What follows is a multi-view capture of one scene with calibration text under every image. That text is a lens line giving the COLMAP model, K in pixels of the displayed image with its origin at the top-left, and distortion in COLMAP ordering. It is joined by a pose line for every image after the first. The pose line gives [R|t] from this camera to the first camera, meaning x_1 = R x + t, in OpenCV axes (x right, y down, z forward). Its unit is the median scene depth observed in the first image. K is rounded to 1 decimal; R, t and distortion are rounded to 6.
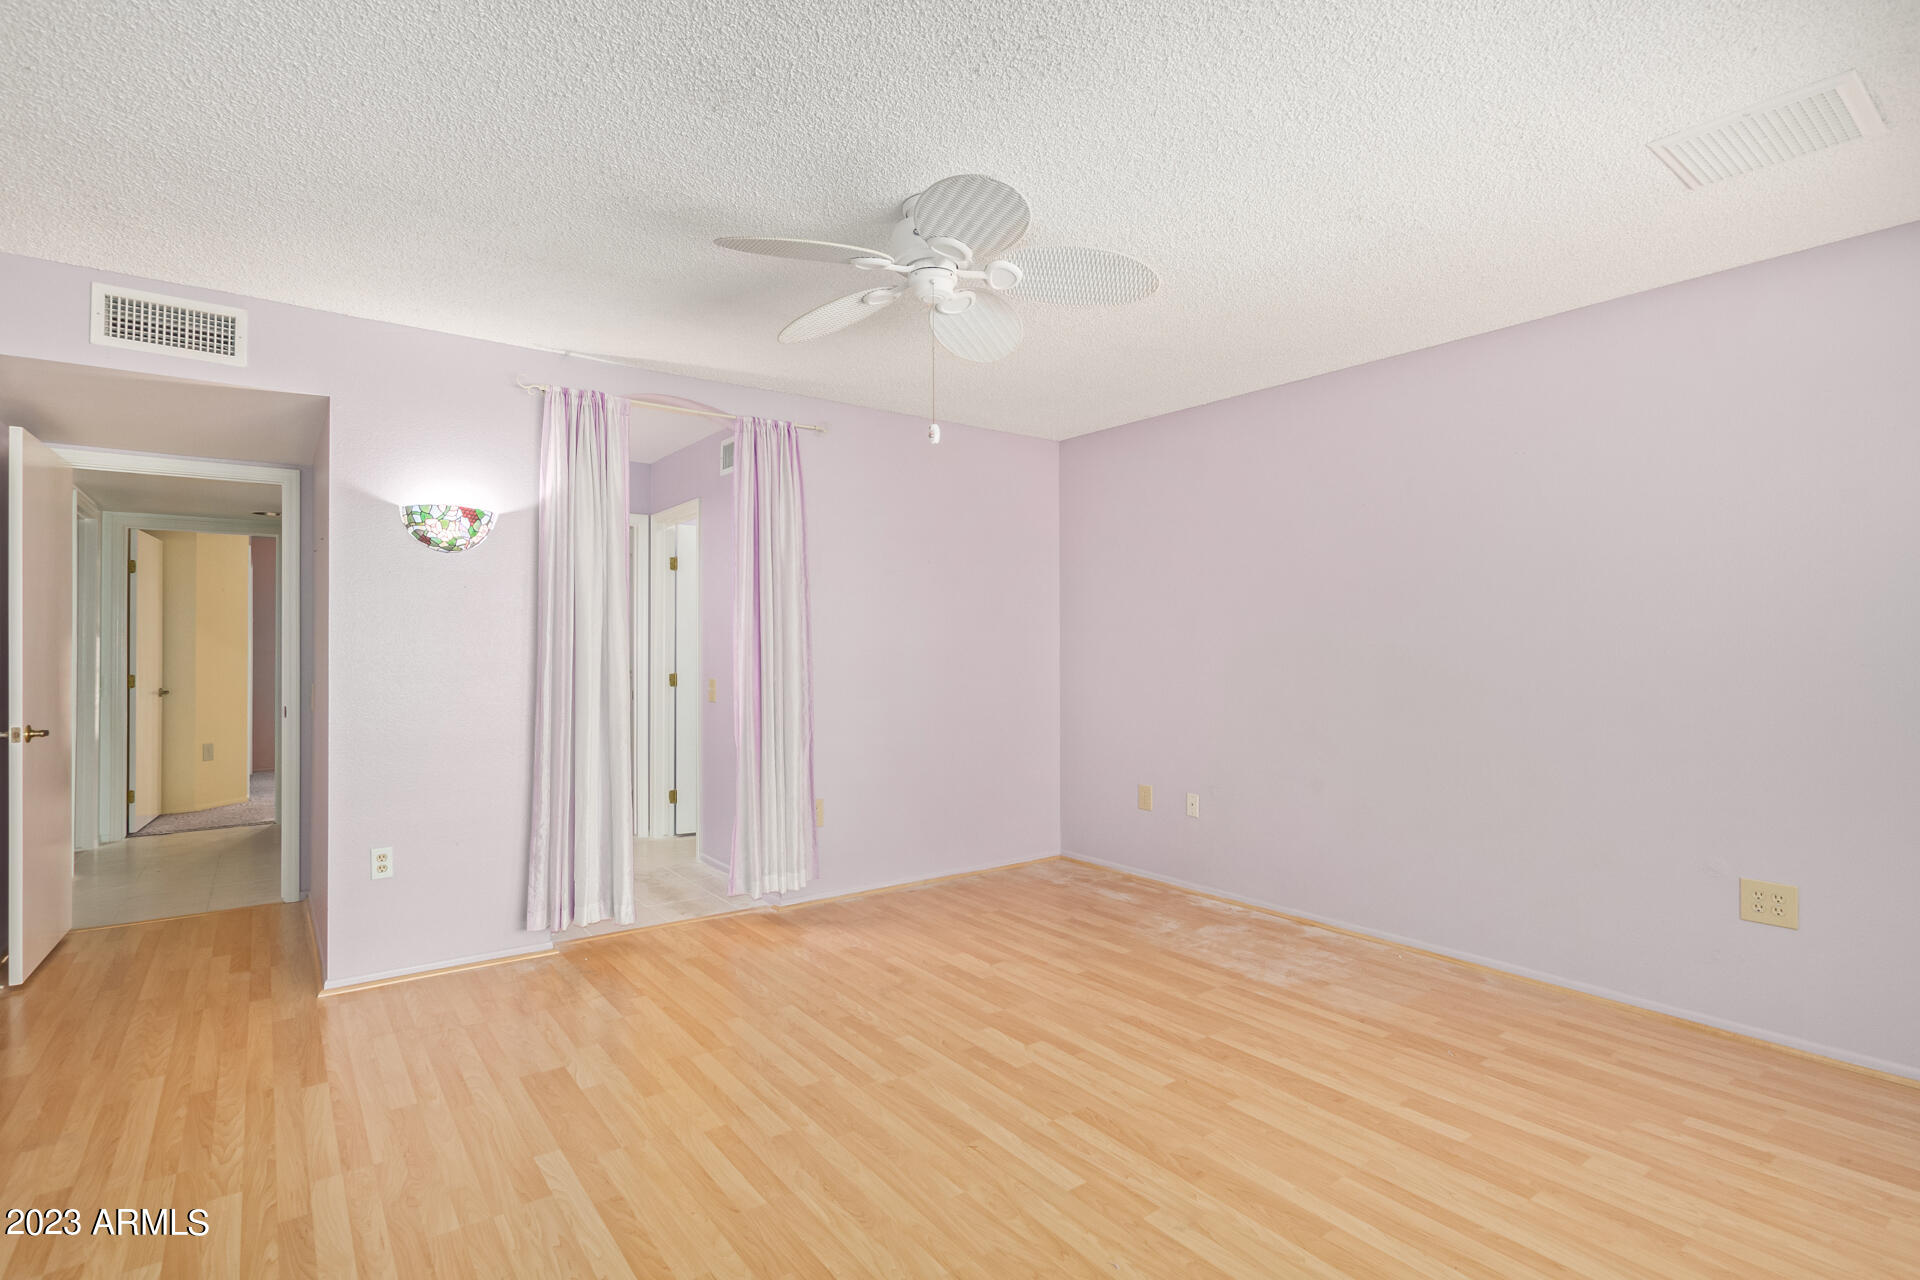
lens RADIAL K [[899.8, 0, 971.7], [0, 899.8, 637.4], [0, 0, 1]] dist [0.006048, -0.000969]
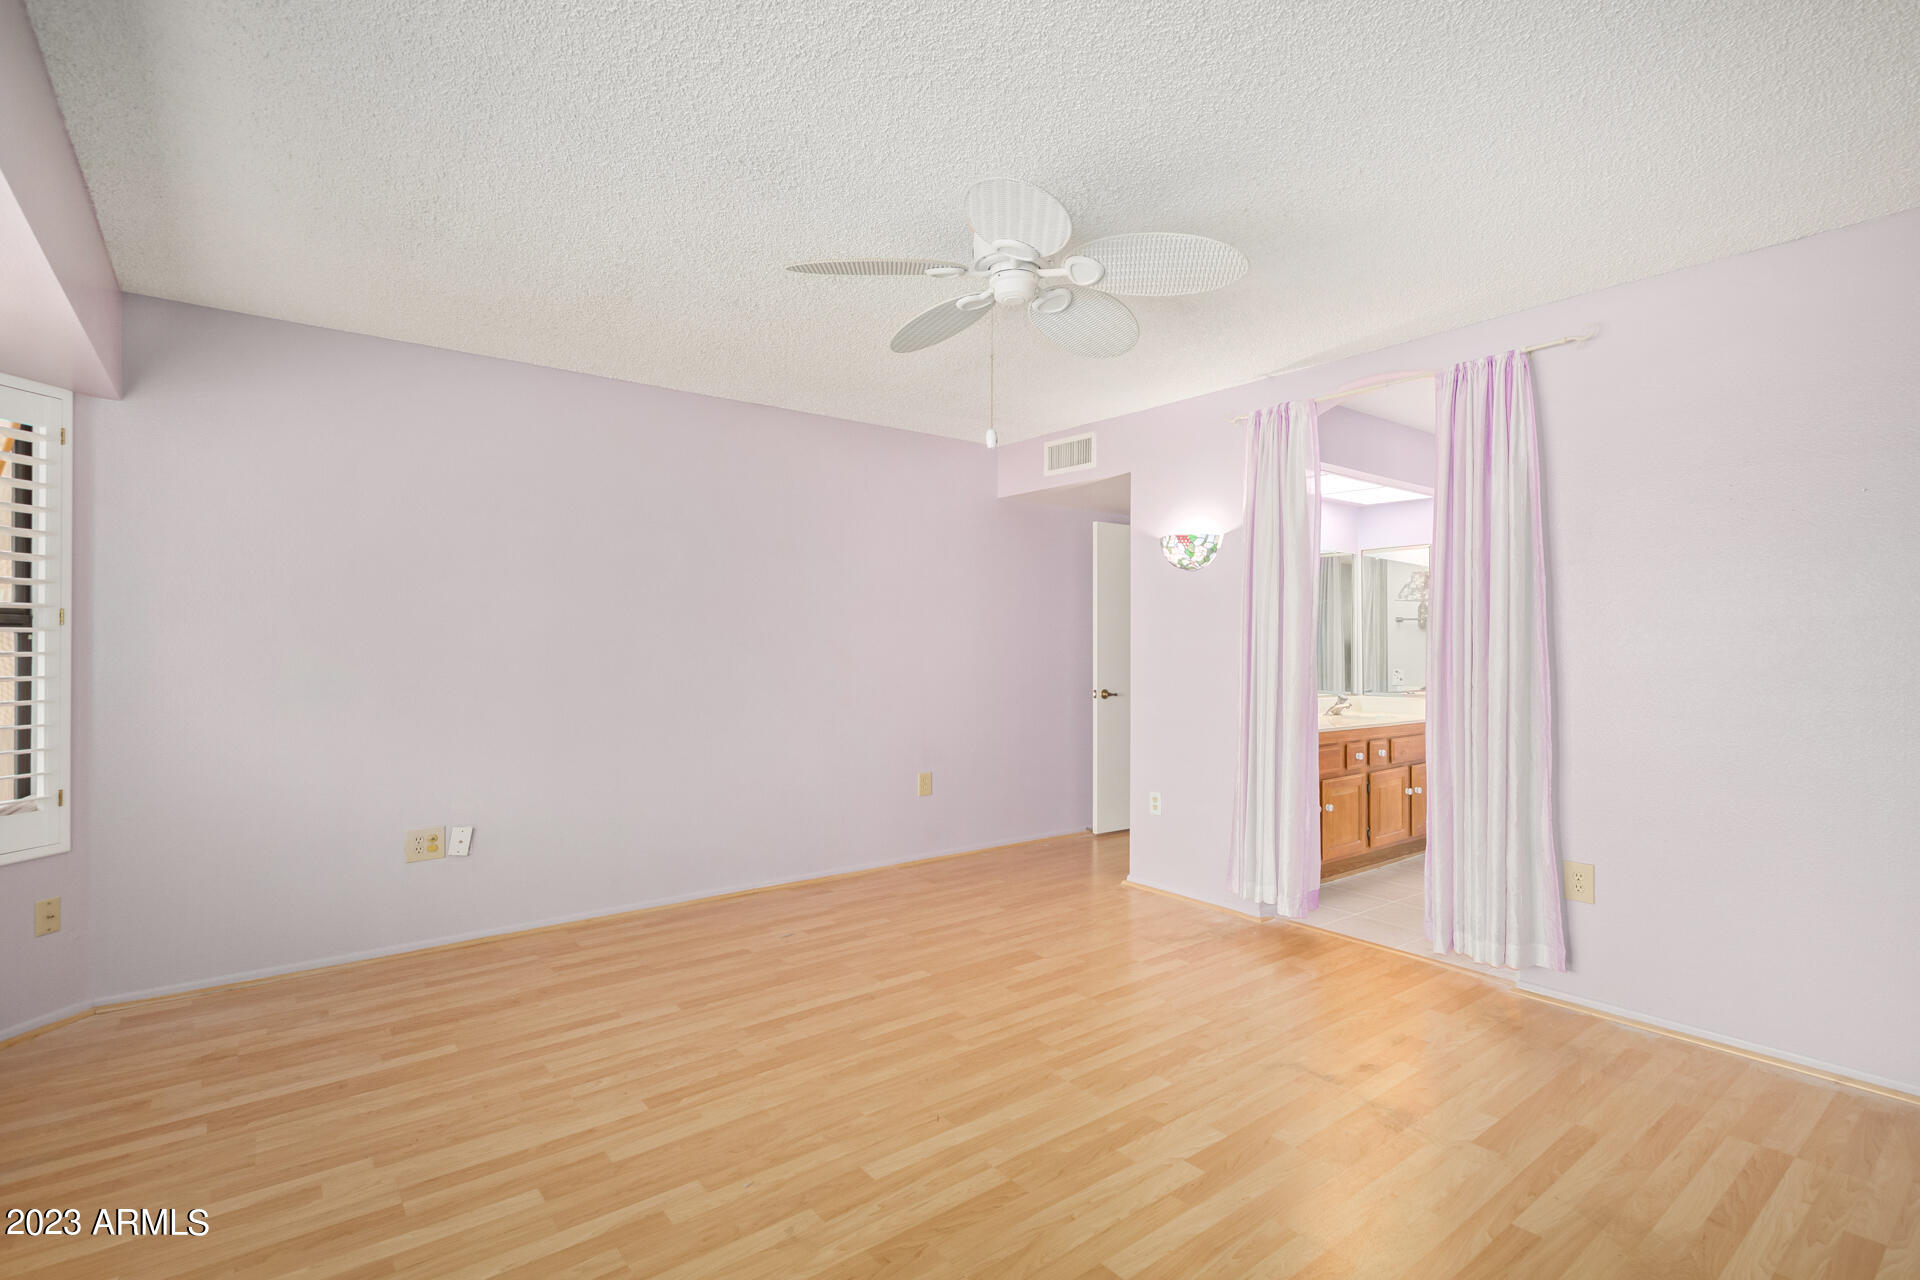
lens RADIAL K [[899.8, 0, 961.0], [0, 899.8, 643.5], [0, 0, 1]] dist [0.006048, -0.000969]
pose [[0.037939, 0.000626, -0.999280, 0.717096], [0.004546, 0.999989, 0.000799, 0.005582], [0.999270, -0.004573, 0.037936, 0.672543]]
